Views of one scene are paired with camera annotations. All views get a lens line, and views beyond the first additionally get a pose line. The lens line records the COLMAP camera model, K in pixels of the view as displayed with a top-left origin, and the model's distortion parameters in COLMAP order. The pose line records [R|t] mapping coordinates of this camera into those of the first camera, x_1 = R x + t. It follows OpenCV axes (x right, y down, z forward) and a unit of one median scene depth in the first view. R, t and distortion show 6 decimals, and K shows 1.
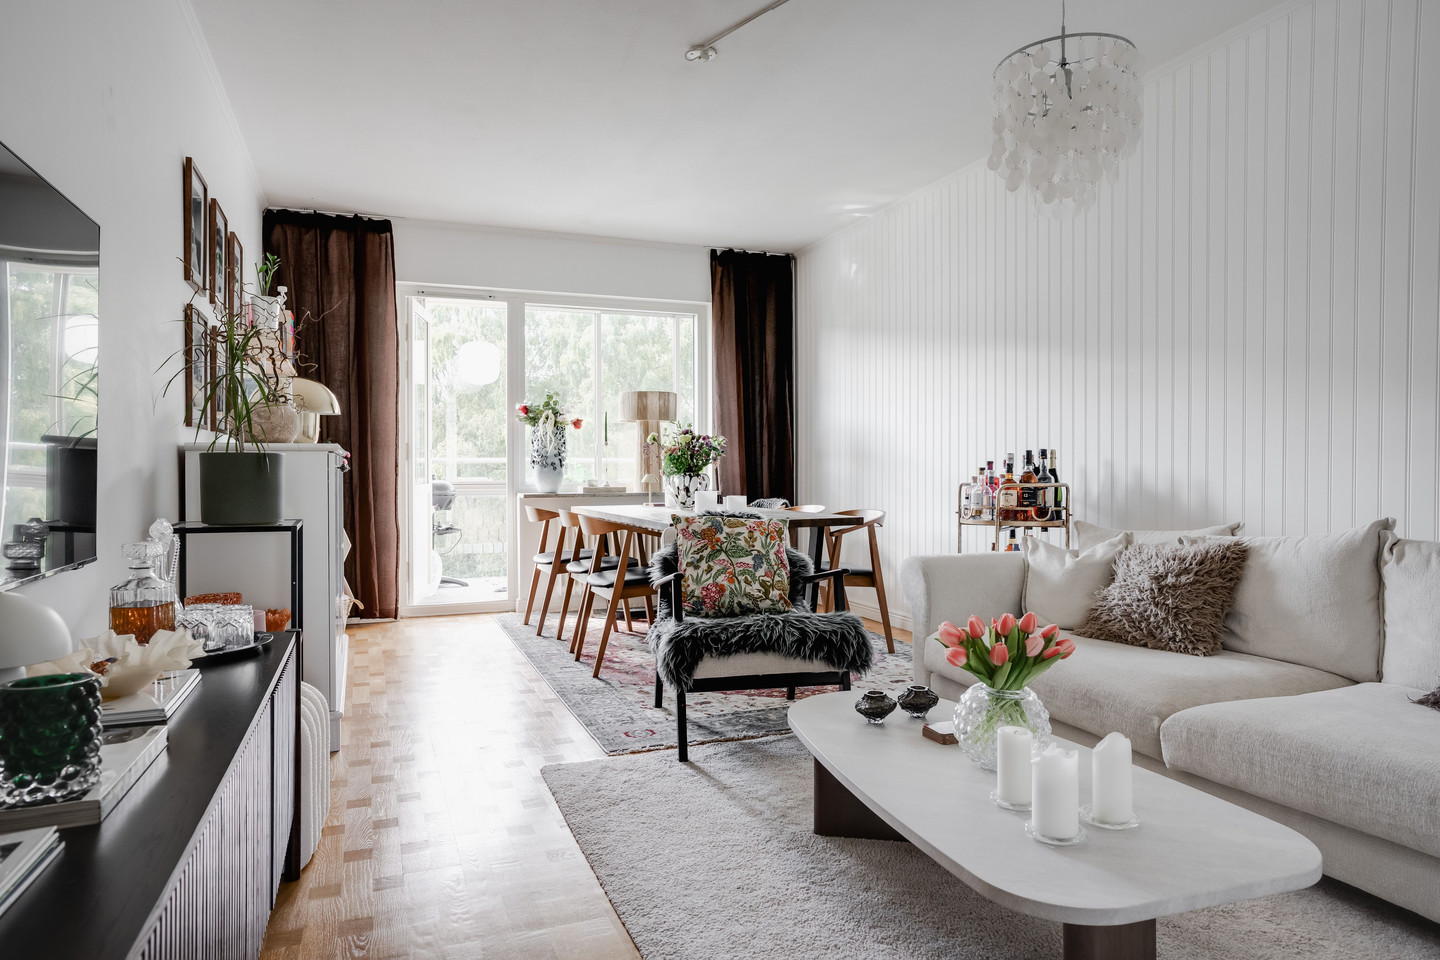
lens RADIAL K [[885.4, 0, 717.4], [0, 885.4, 461.2], [0, 0, 1]] dist [-0.043384, 0.057170]
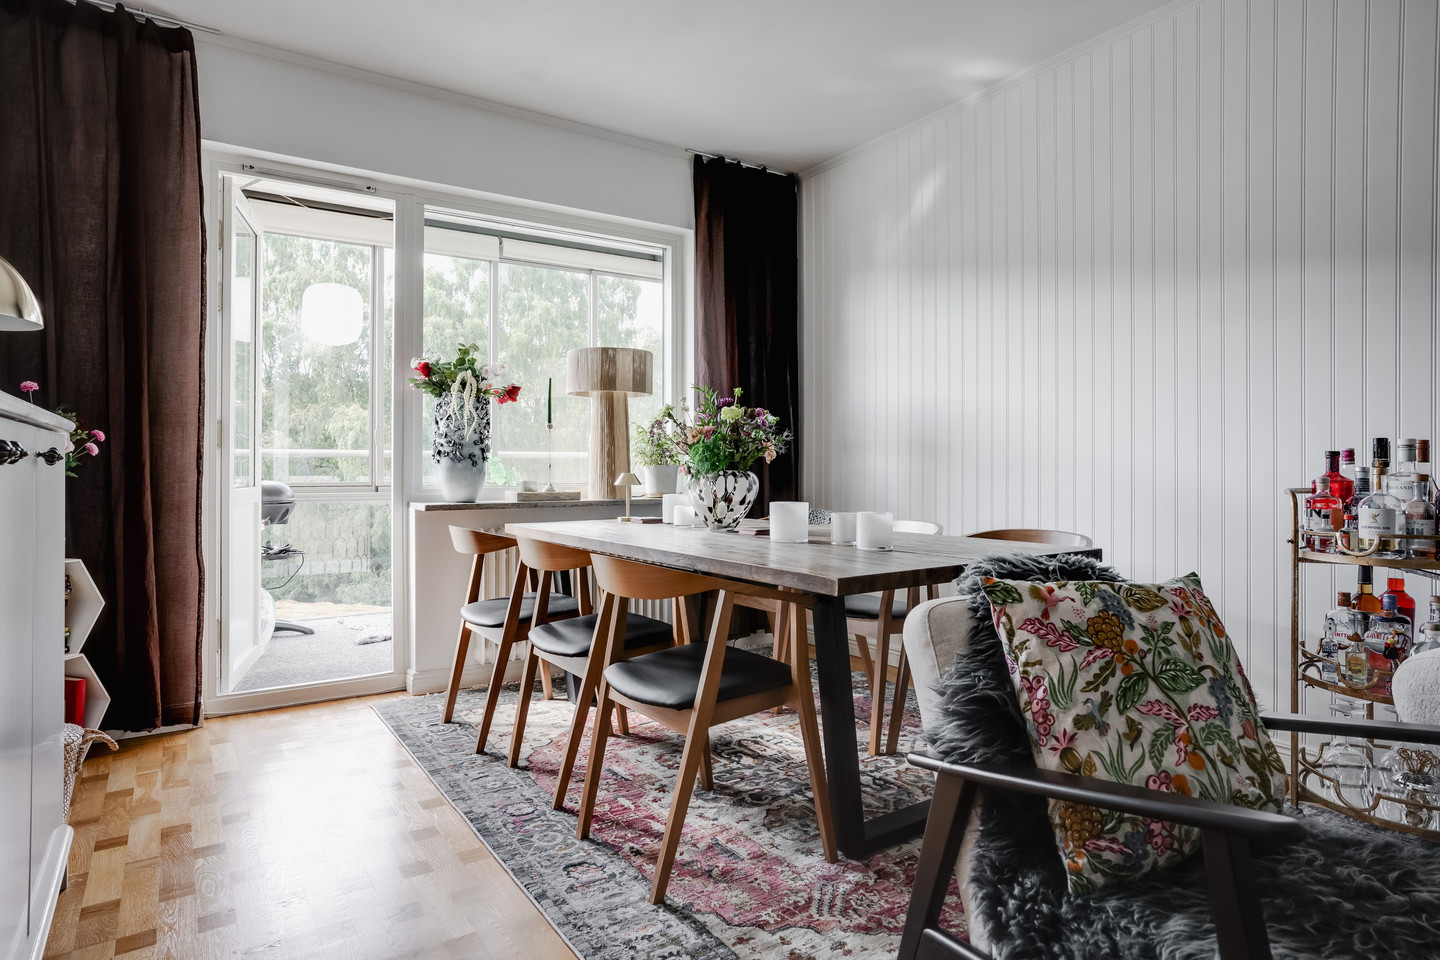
lens RADIAL K [[827.6, 0, 716.3], [0, 827.6, 456.6], [0, 0, 1]] dist [-0.057657, 0.050012]
pose [[0.977908, 0.005900, 0.208954, -0.143899], [-0.004860, 0.999973, -0.005490, 0.005970], [-0.208981, 0.004353, 0.977910, 0.404831]]
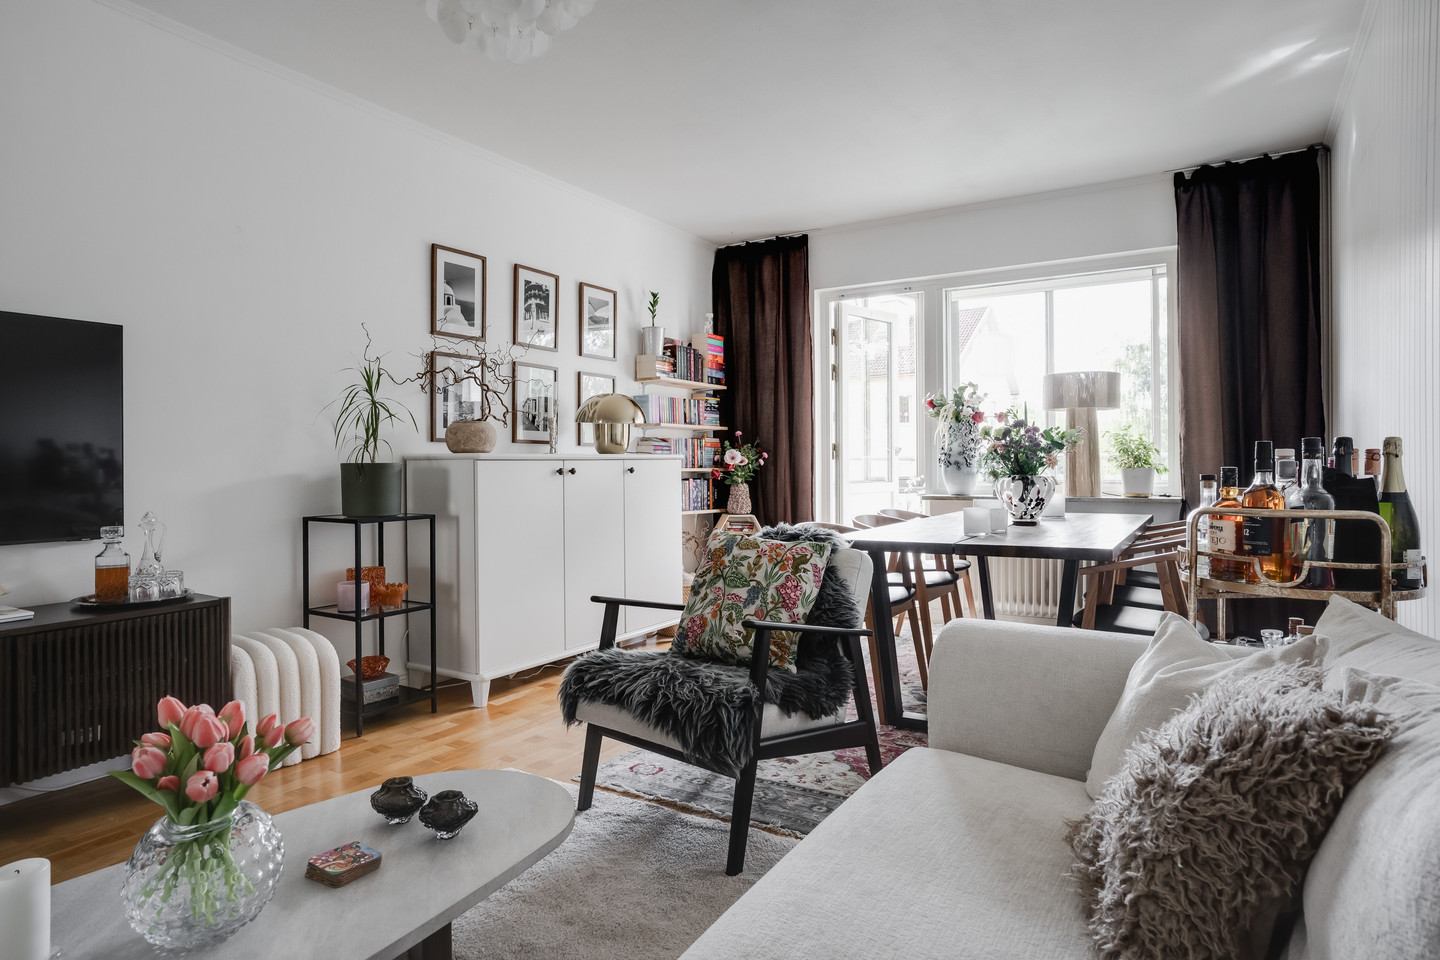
lens RADIAL K [[827.6, 0, 716.3], [0, 827.6, 456.6], [0, 0, 1]] dist [-0.057657, 0.050012]
pose [[0.596787, -0.009201, -0.802347, 0.355611], [0.012019, 0.999925, -0.002527, -0.004272], [0.802310, -0.008136, 0.596853, 0.315403]]
